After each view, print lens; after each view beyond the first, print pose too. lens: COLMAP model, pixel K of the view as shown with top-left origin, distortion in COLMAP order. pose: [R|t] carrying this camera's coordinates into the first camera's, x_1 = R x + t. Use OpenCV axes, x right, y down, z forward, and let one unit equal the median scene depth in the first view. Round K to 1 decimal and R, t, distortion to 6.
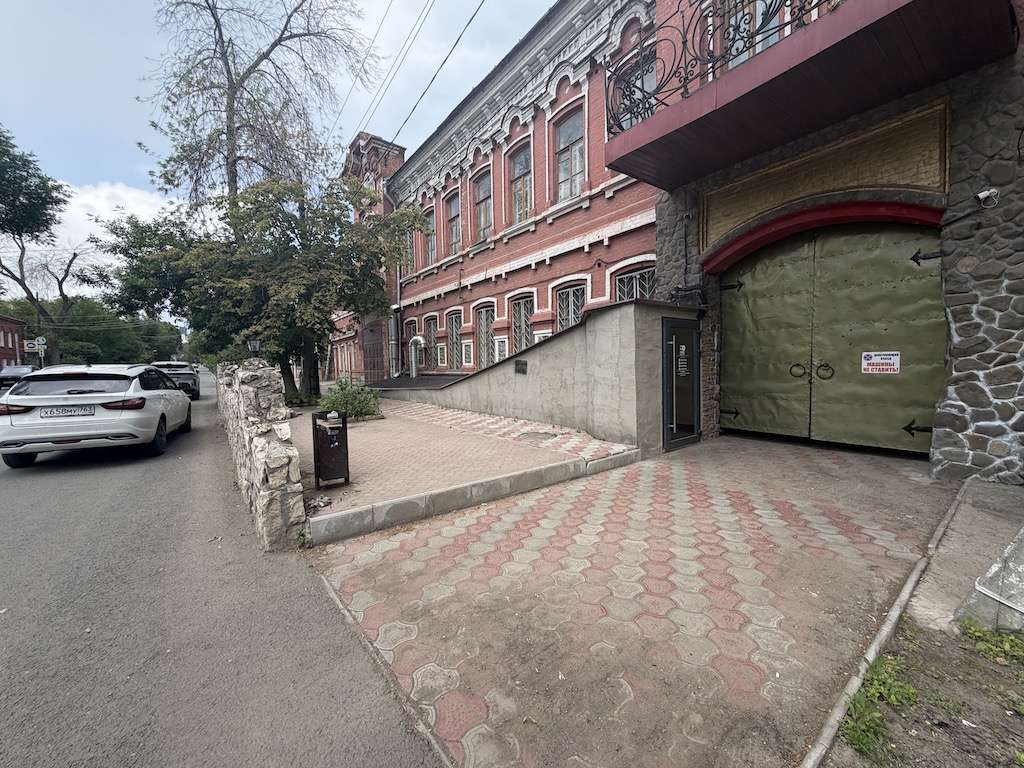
lens RADIAL K [[409.4, 0, 510.7], [0, 409.4, 384.0], [0, 0, 1]] dist [0.002322, 0.000221]
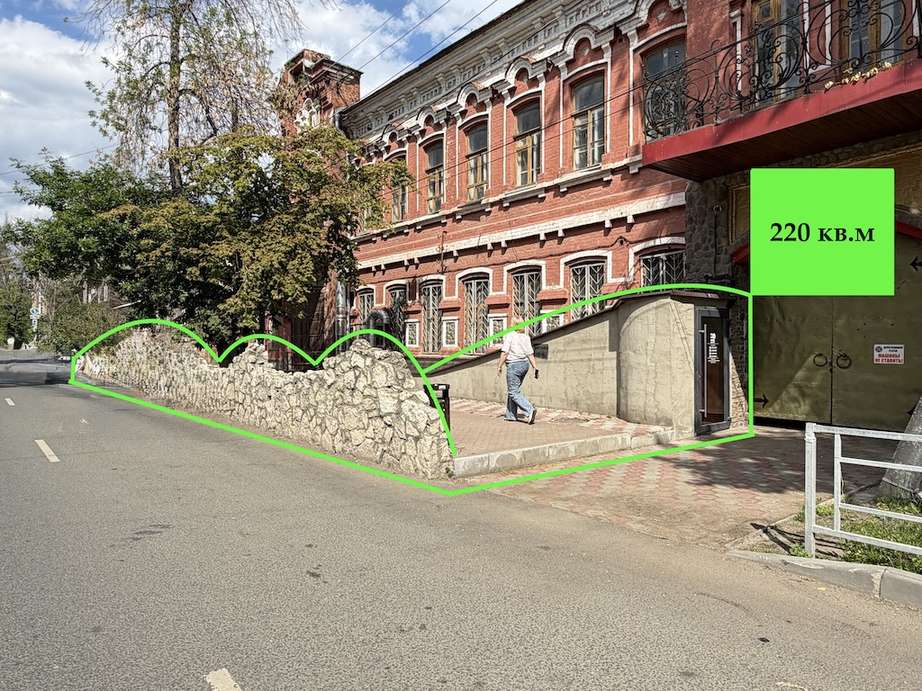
lens RADIAL K [[629.0, 0, 462.0], [0, 629.0, 346.7], [0, 0, 1]] dist [-0.000027, -0.000128]
pose [[0.999142, 0.021012, 0.035693, -0.185304], [-0.019338, 0.998726, -0.046617, 0.017371], [-0.036627, 0.045887, 0.998275, -0.385907]]
